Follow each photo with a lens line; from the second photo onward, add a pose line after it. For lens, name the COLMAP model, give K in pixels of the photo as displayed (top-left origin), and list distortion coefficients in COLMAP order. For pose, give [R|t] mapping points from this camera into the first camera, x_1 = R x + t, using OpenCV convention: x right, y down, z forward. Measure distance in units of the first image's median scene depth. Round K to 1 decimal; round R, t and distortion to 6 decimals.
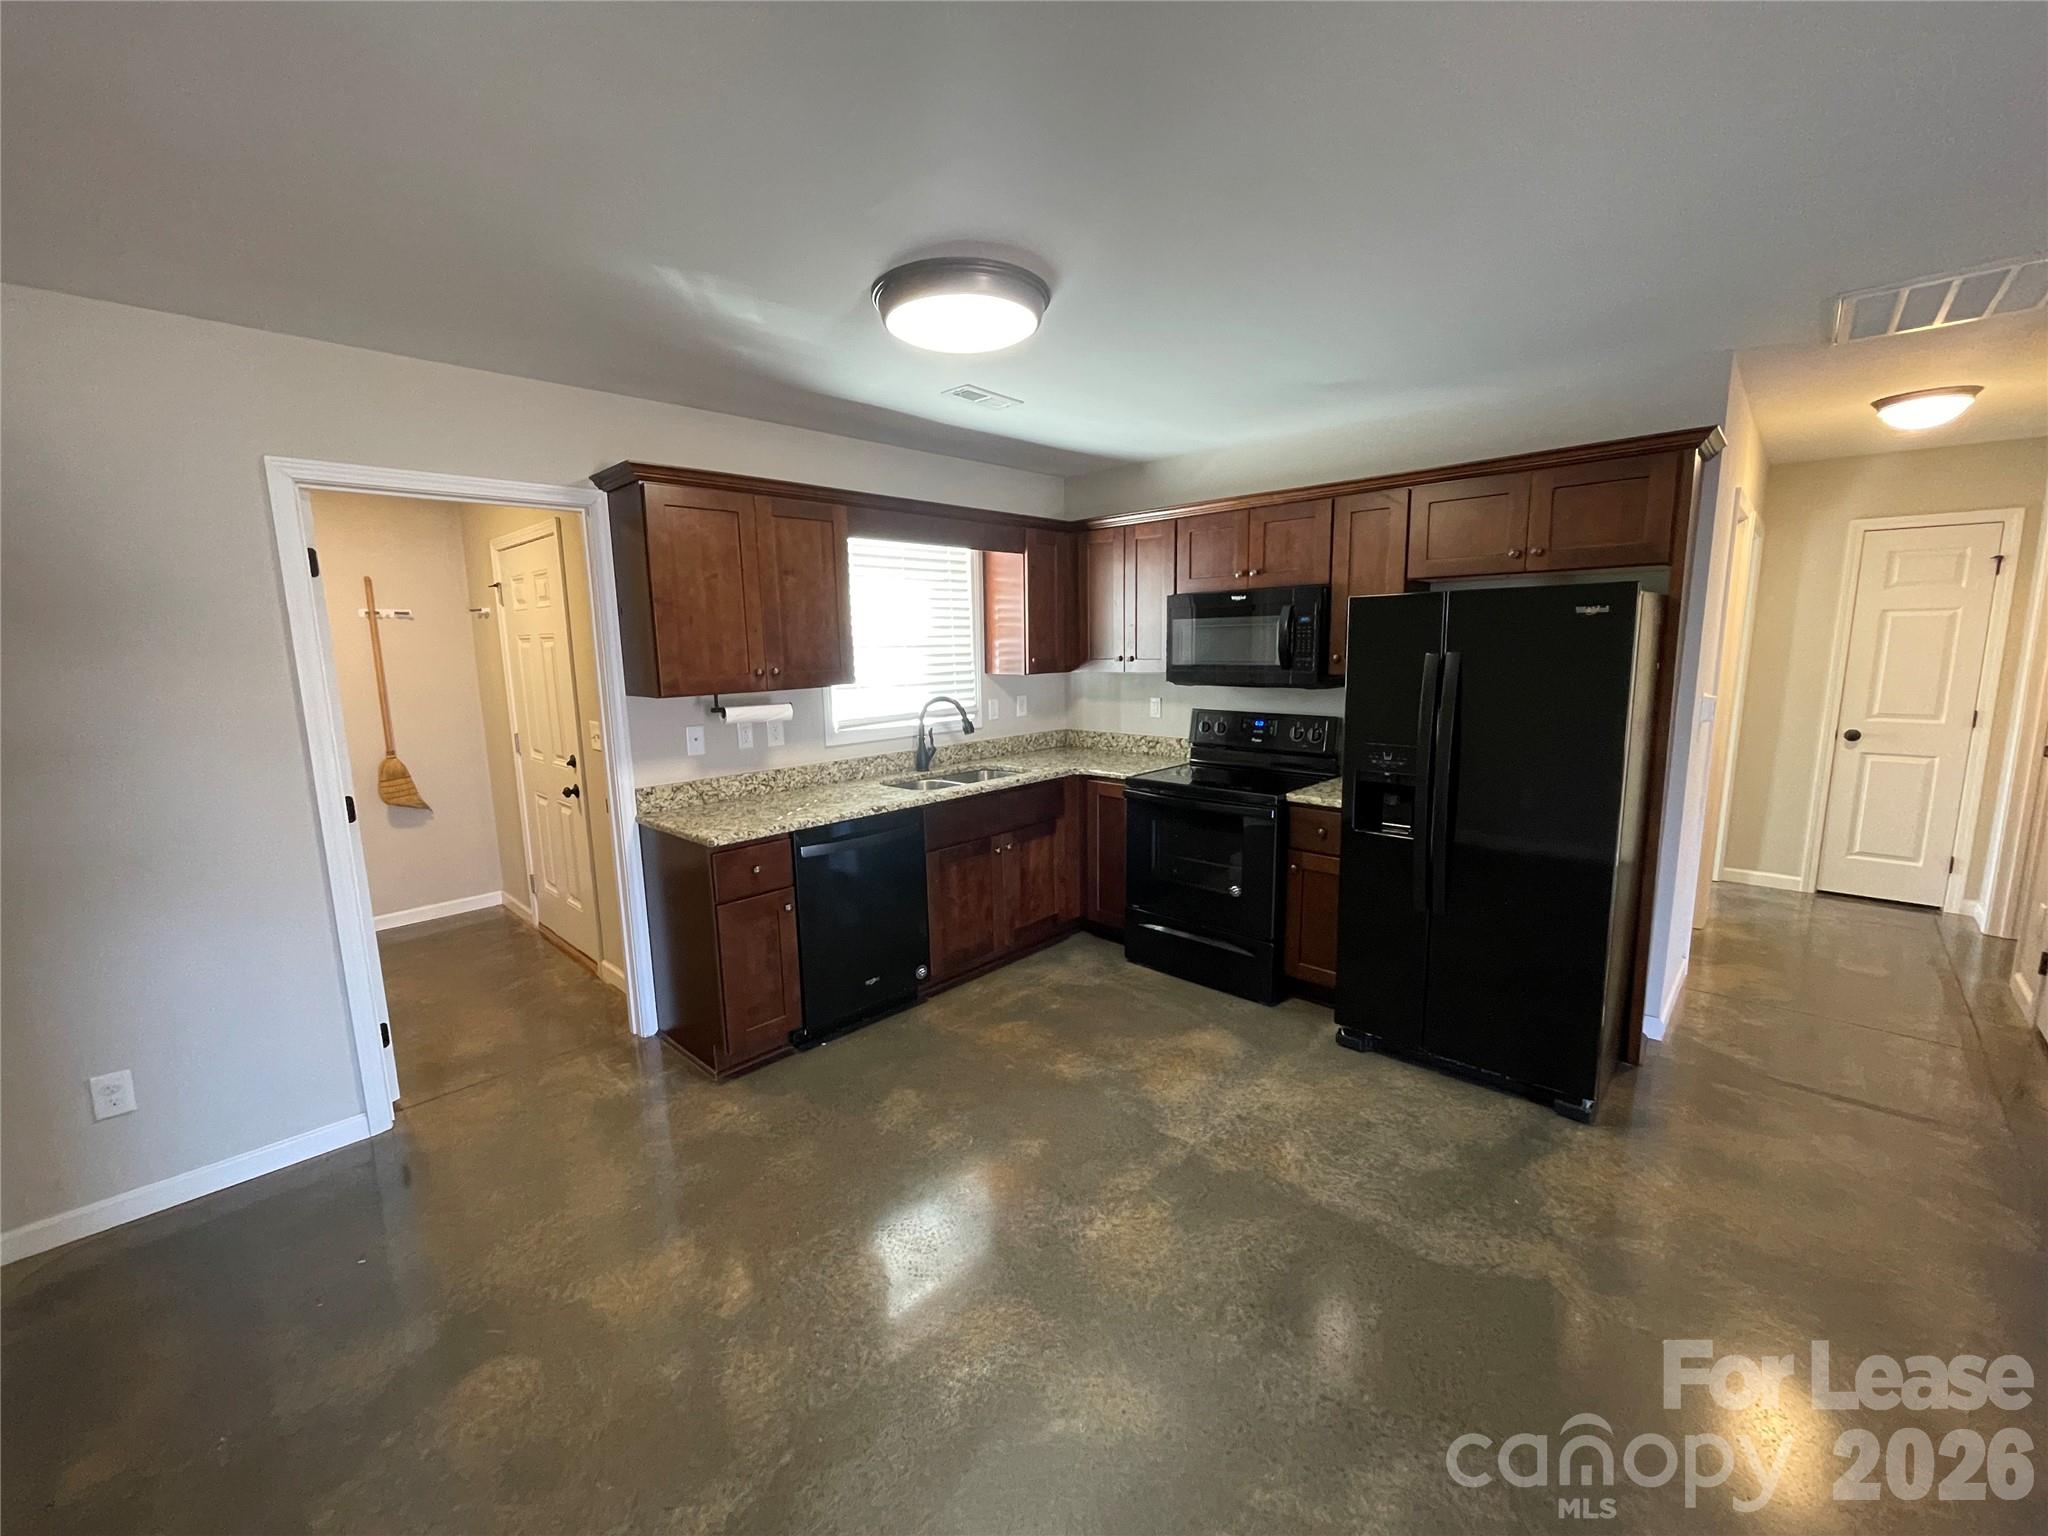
lens RADIAL K [[815.1, 0, 1024.0], [0, 815.1, 768.0], [0, 0, 1]] dist [-0.001740, -0.000086]
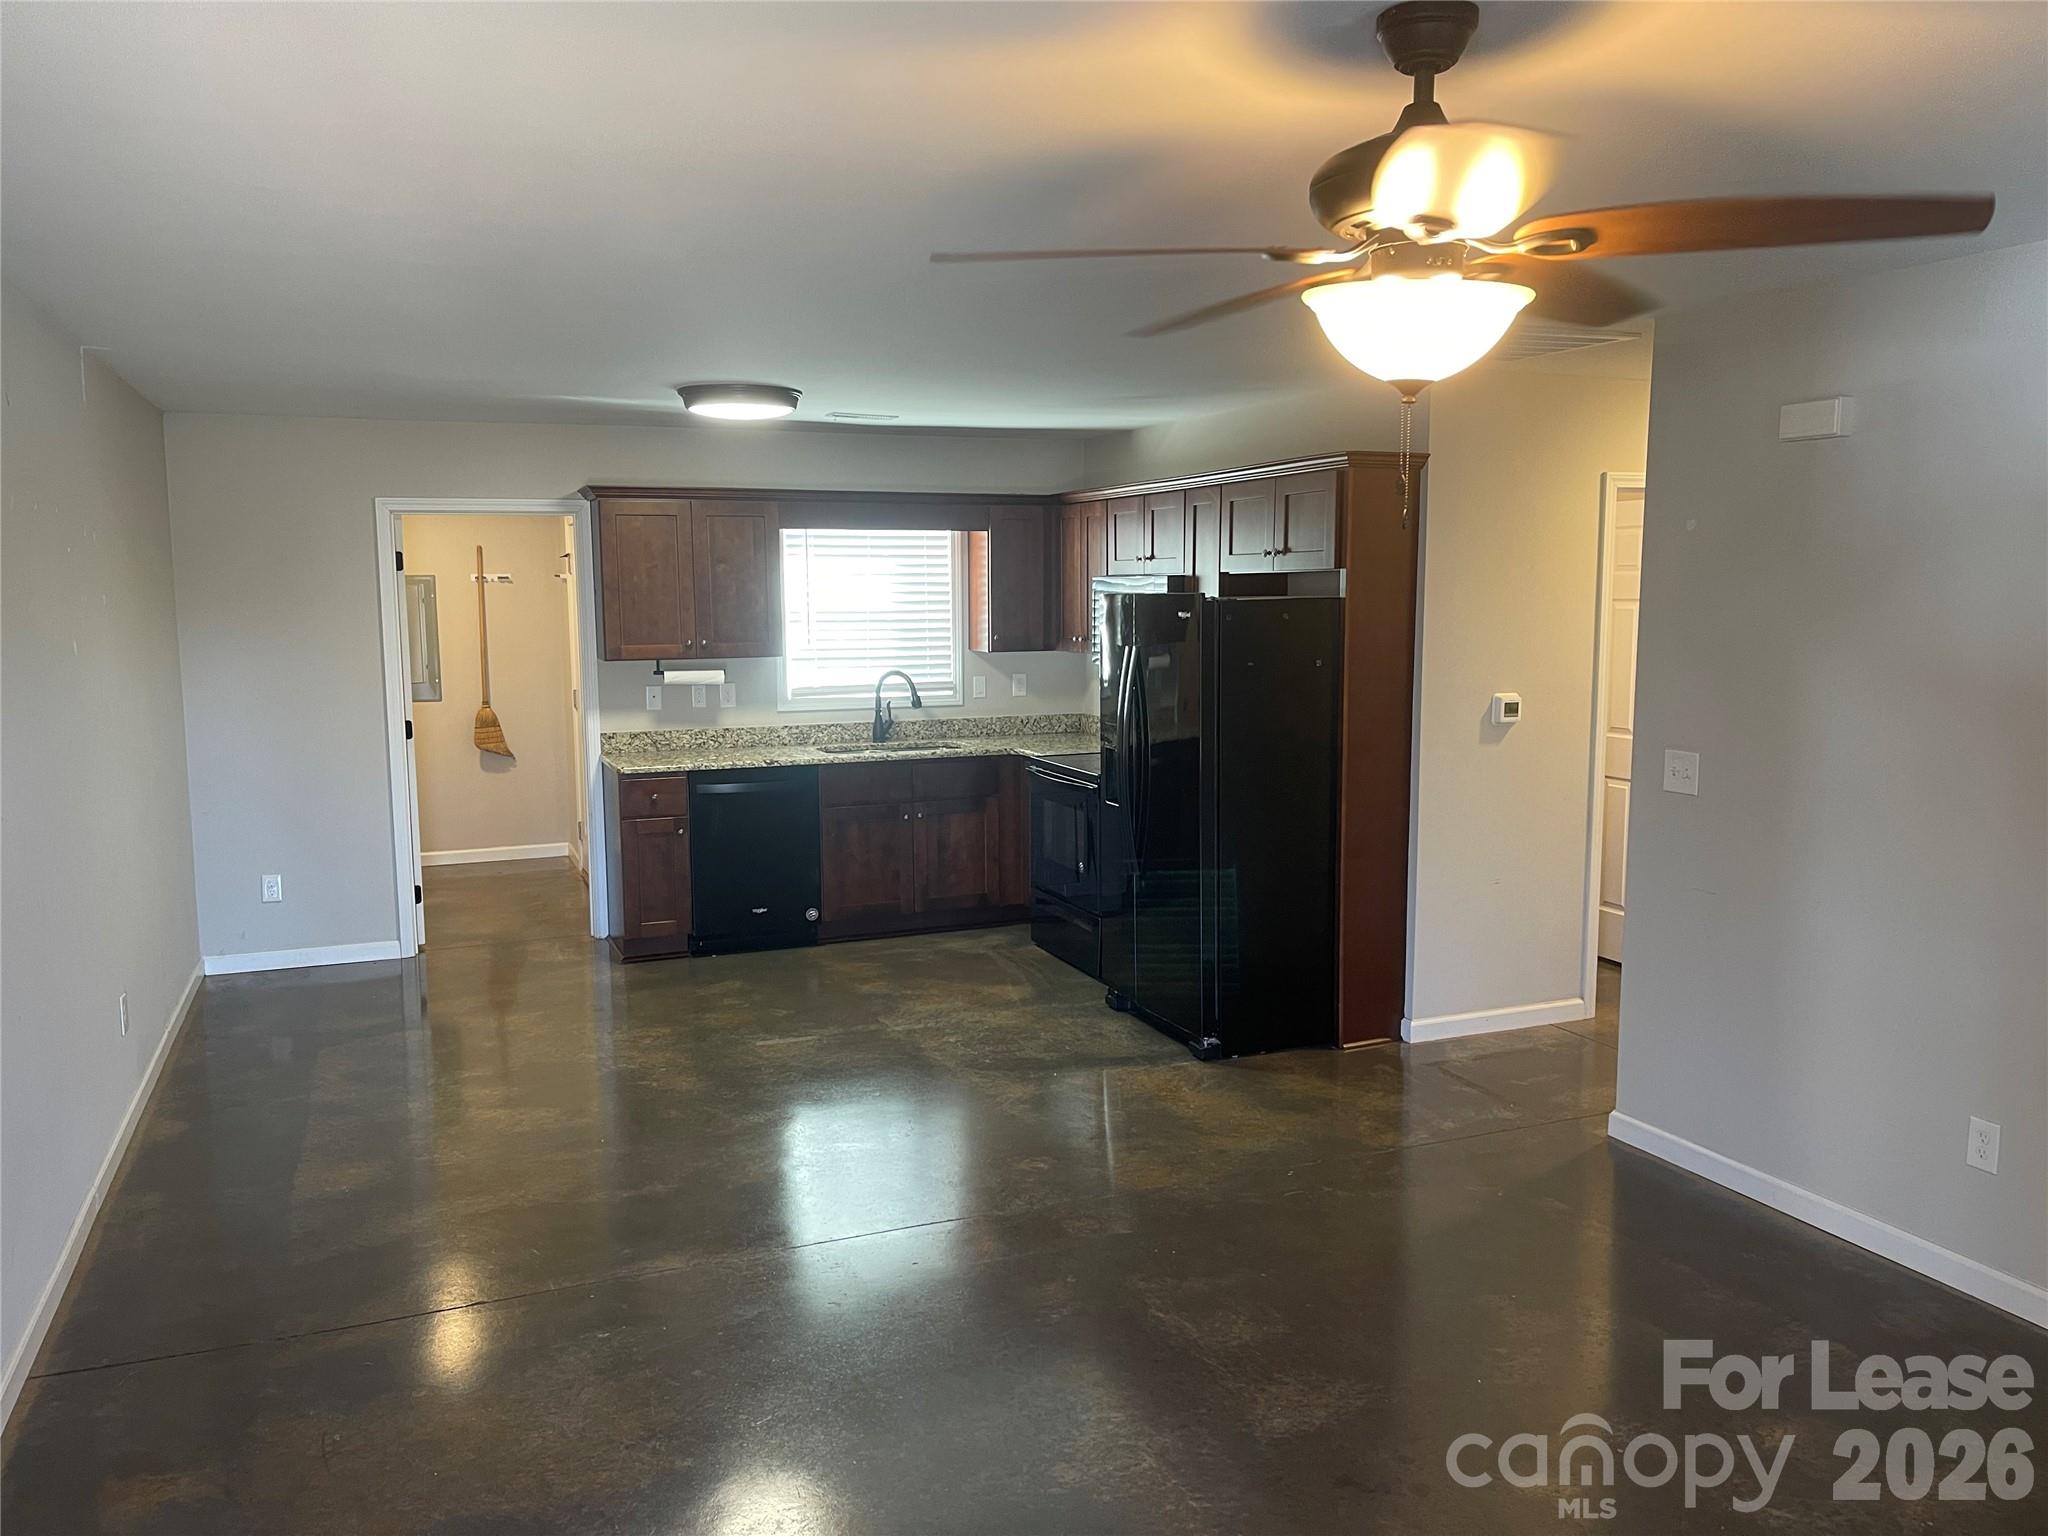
lens RADIAL K [[1523.0, 0, 1024.0], [0, 1523.0, 768.0], [0, 0, 1]] dist [0.097445, 0.000272]
pose [[0.911499, 0.062278, -0.406560, 0.975973], [-0.074066, 0.997165, -0.013306, 0.056508], [0.404578, 0.042241, 0.913527, -0.805107]]
